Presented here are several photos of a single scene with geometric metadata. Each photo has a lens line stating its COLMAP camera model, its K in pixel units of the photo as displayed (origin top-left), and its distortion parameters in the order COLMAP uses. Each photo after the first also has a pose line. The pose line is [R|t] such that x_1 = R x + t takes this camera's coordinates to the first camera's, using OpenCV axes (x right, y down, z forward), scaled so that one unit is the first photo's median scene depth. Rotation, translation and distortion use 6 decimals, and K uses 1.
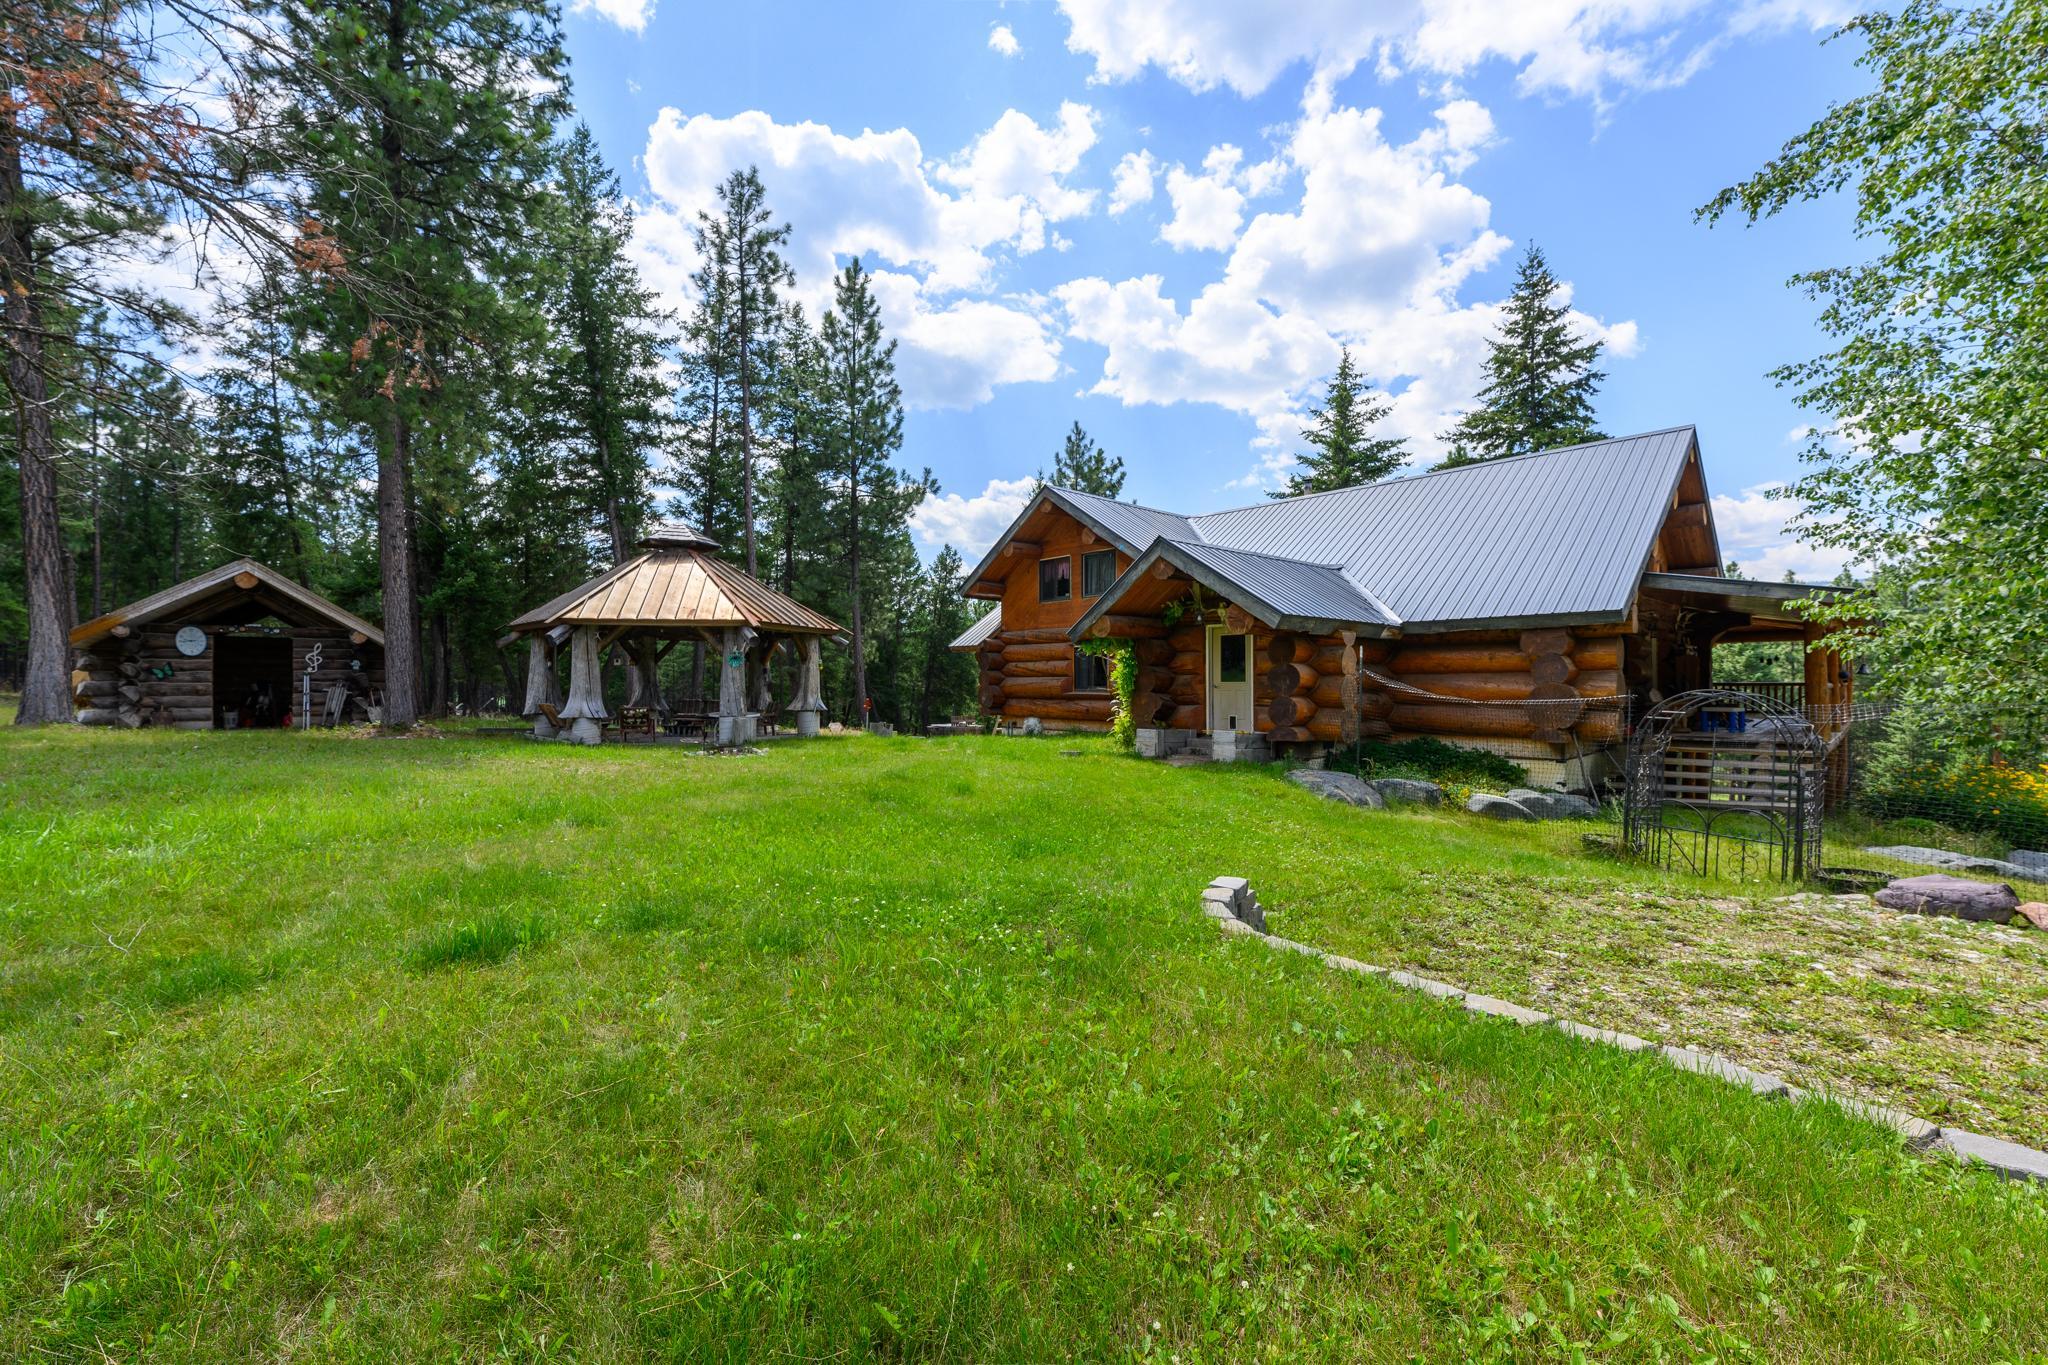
lens RADIAL K [[806.3, 0, 1013.9], [0, 806.3, 679.1], [0, 0, 1]] dist [0.001040, 0.000277]
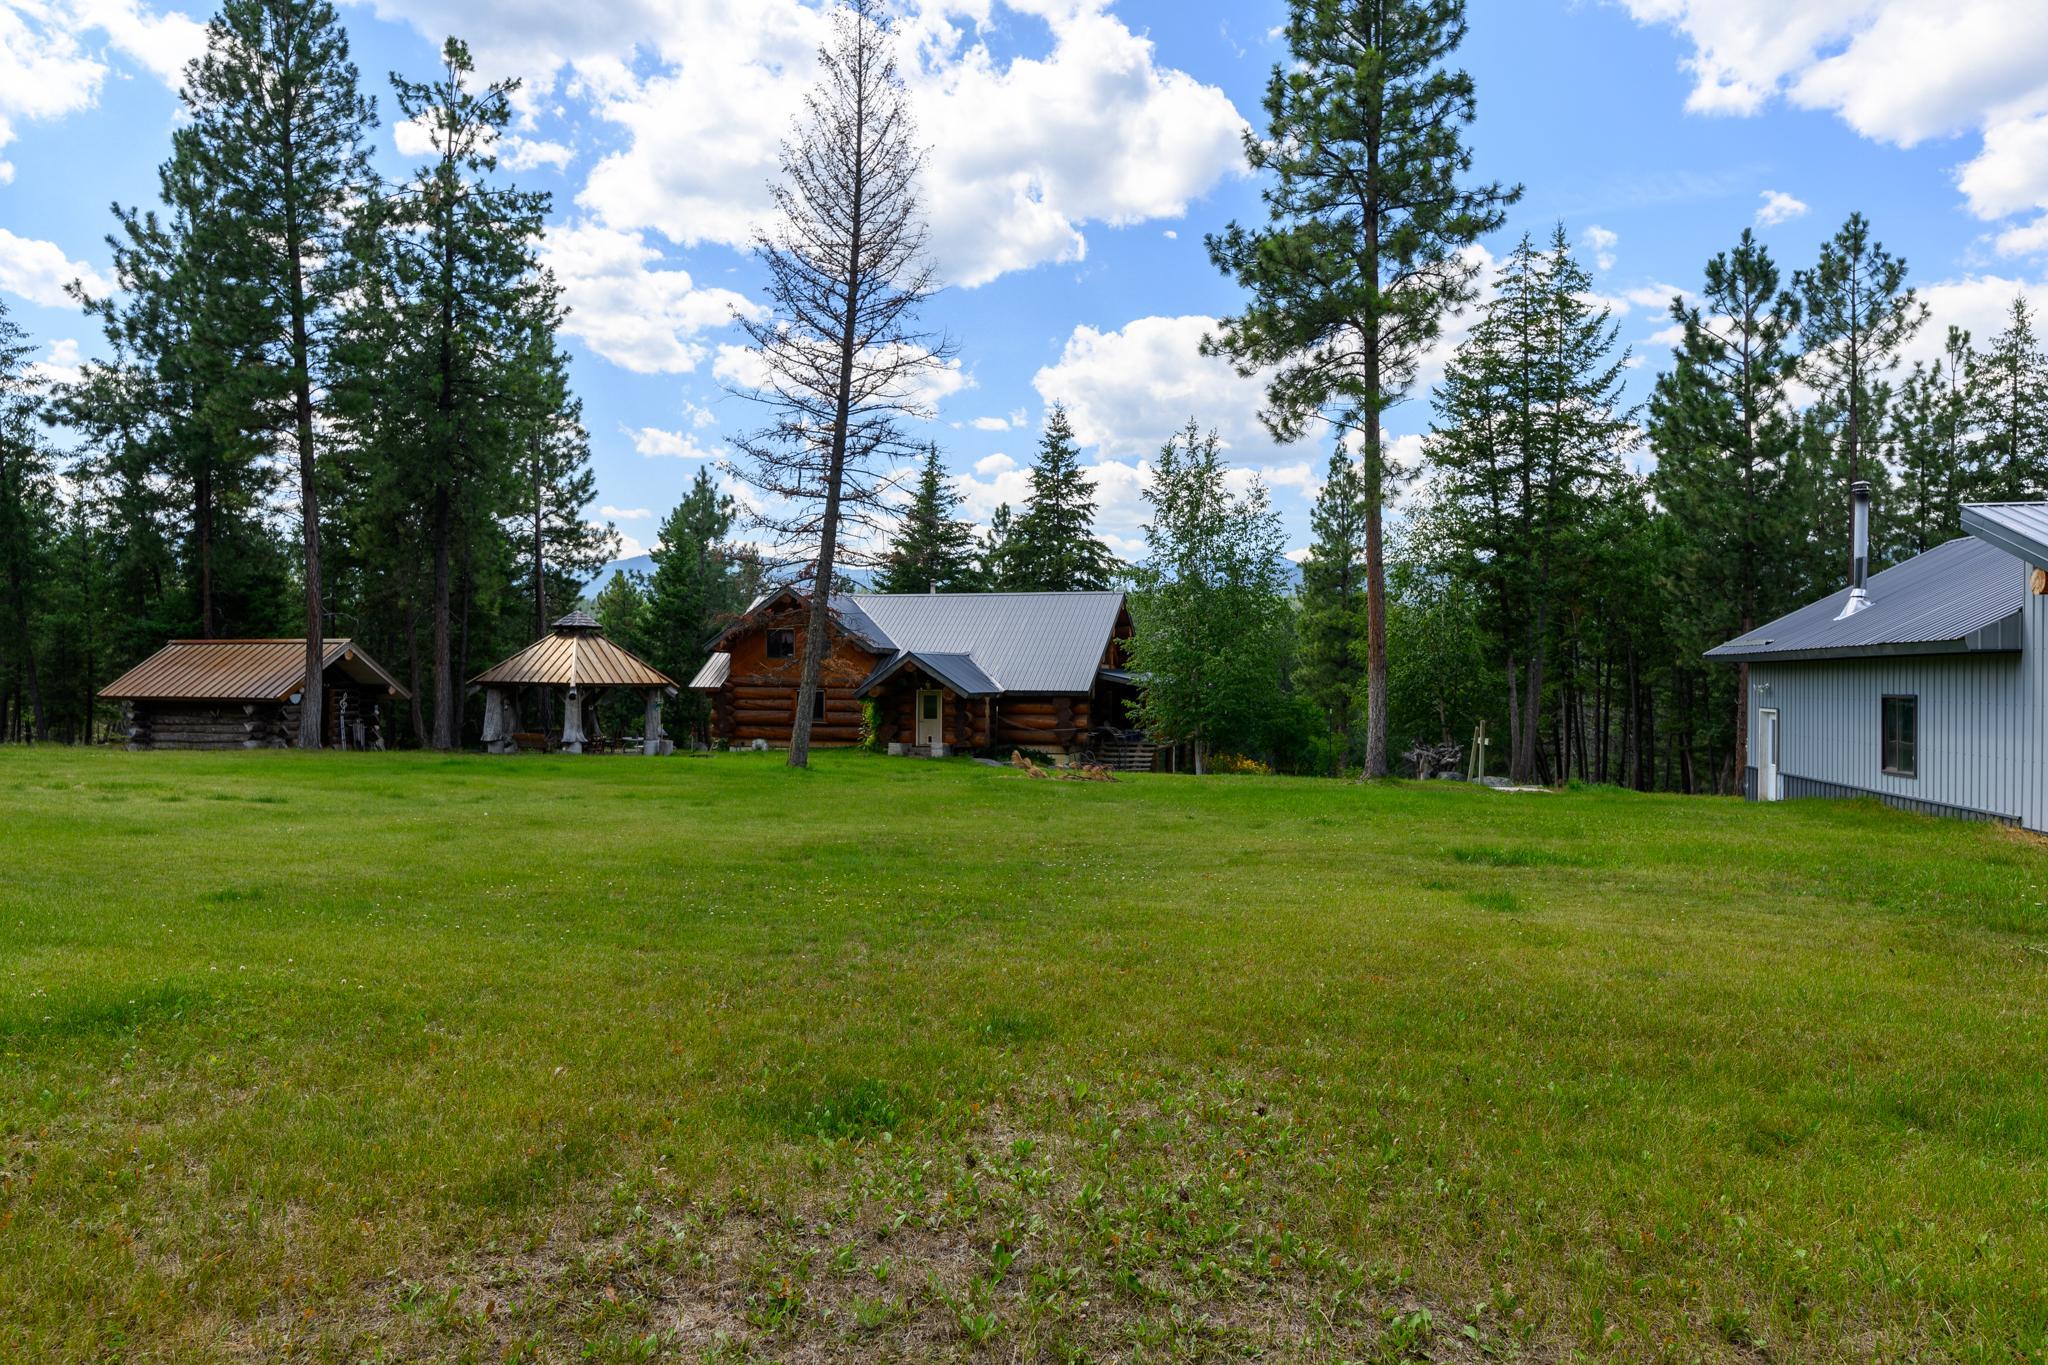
lens RADIAL K [[1410.6, 0, 1024.0], [0, 1410.6, 682.5], [0, 0, 1]] dist [-0.000640, -0.000115]
pose [[0.852542, 0.007722, 0.522601, -1.313009], [-0.011543, 0.999925, 0.004056, -0.100028], [-0.522531, -0.009490, 0.852567, -2.029154]]
